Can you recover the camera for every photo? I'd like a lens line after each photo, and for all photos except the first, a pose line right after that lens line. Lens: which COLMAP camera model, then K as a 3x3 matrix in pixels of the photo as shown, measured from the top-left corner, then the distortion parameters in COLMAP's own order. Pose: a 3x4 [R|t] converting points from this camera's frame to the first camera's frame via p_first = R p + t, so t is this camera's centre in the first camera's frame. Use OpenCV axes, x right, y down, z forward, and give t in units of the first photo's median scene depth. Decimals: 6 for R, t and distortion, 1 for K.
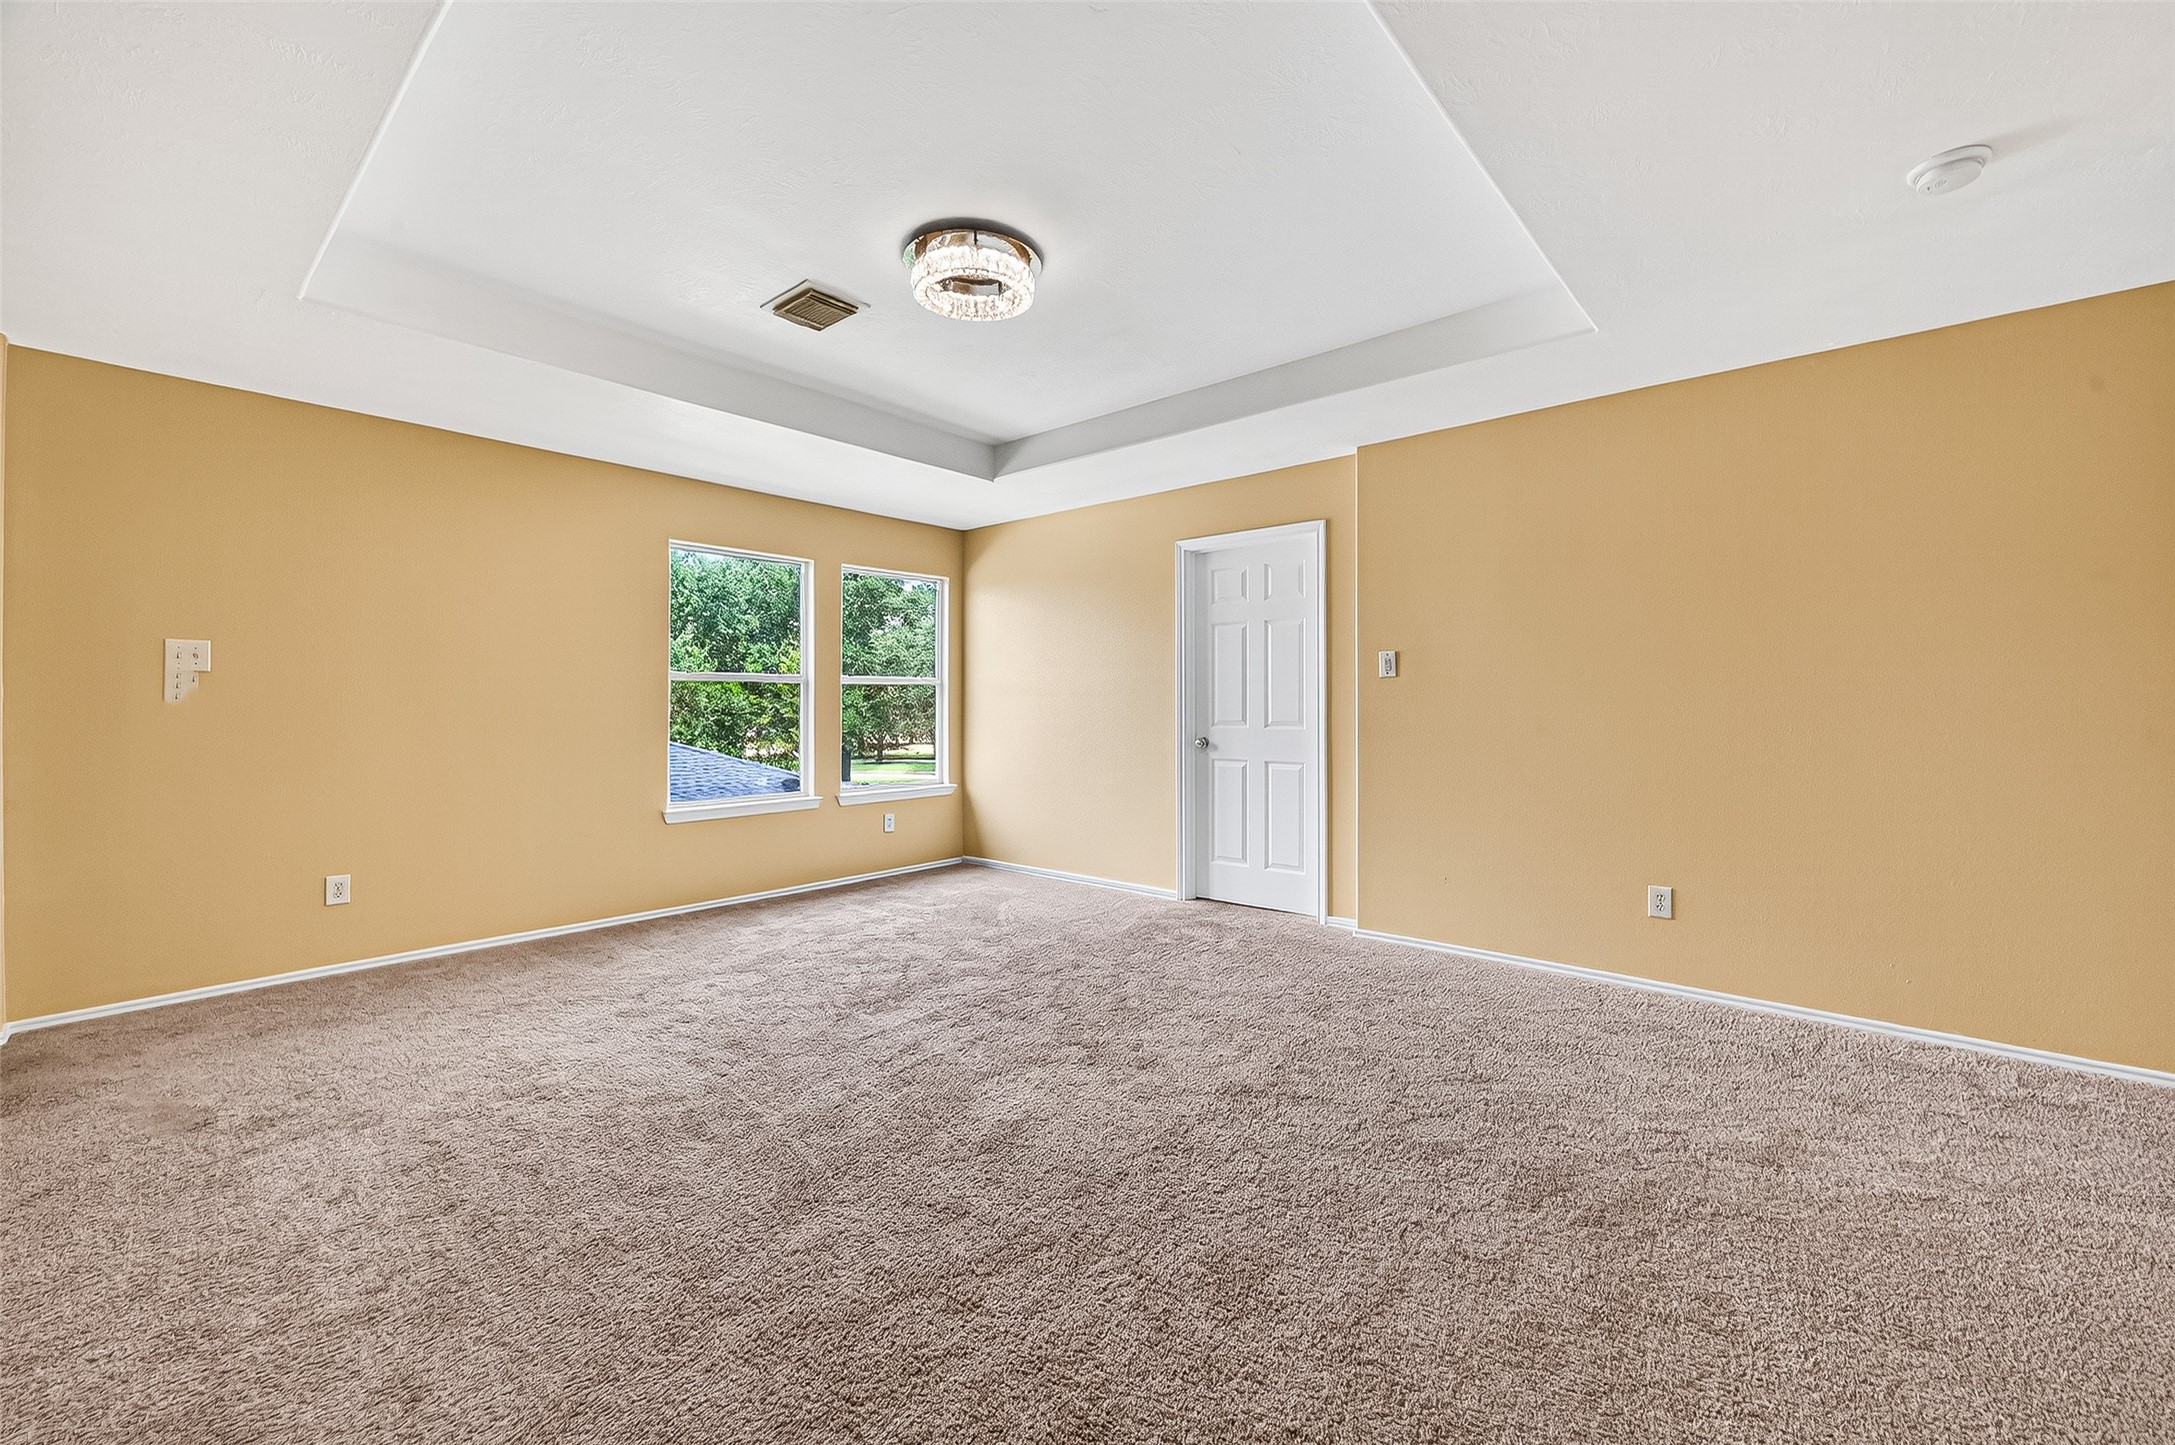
lens RADIAL K [[875.5, 0, 1088.1], [0, 875.5, 708.4], [0, 0, 1]] dist [0.000594, -0.000183]
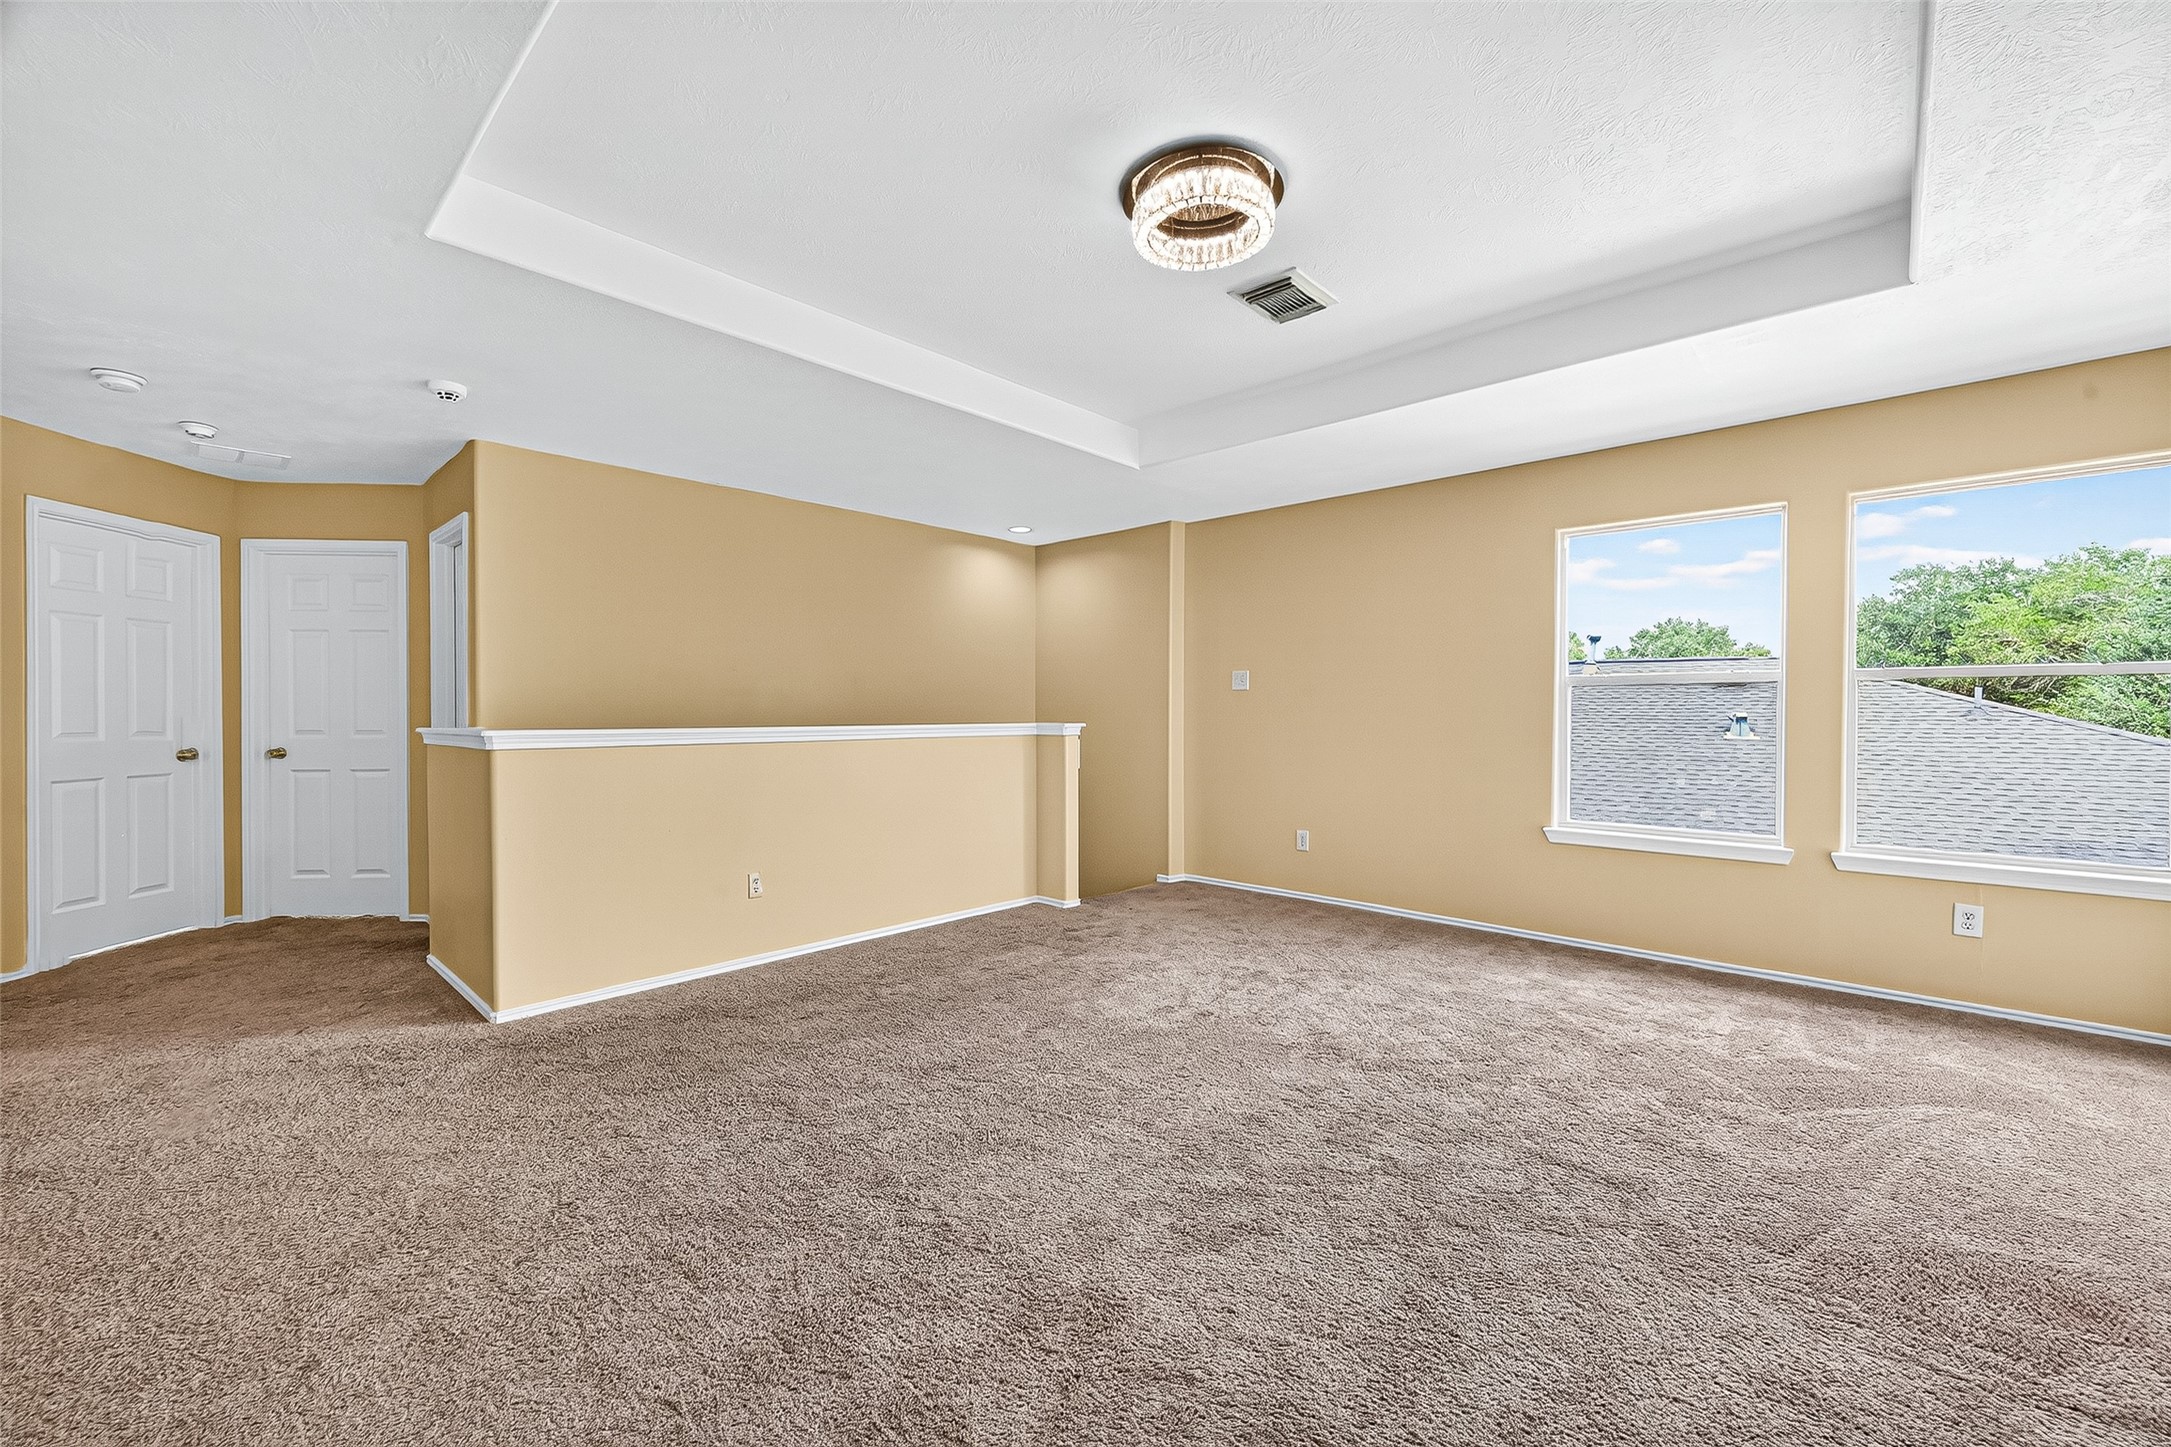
lens RADIAL K [[873.9, 0, 1086.1], [0, 873.9, 709.5], [0, 0, 1]] dist [0.000594, -0.000183]
pose [[-0.024220, -0.002470, -0.999704, 0.633941], [-0.013506, 0.999906, -0.002144, 0.006417], [0.999615, 0.013450, -0.024251, 0.796201]]
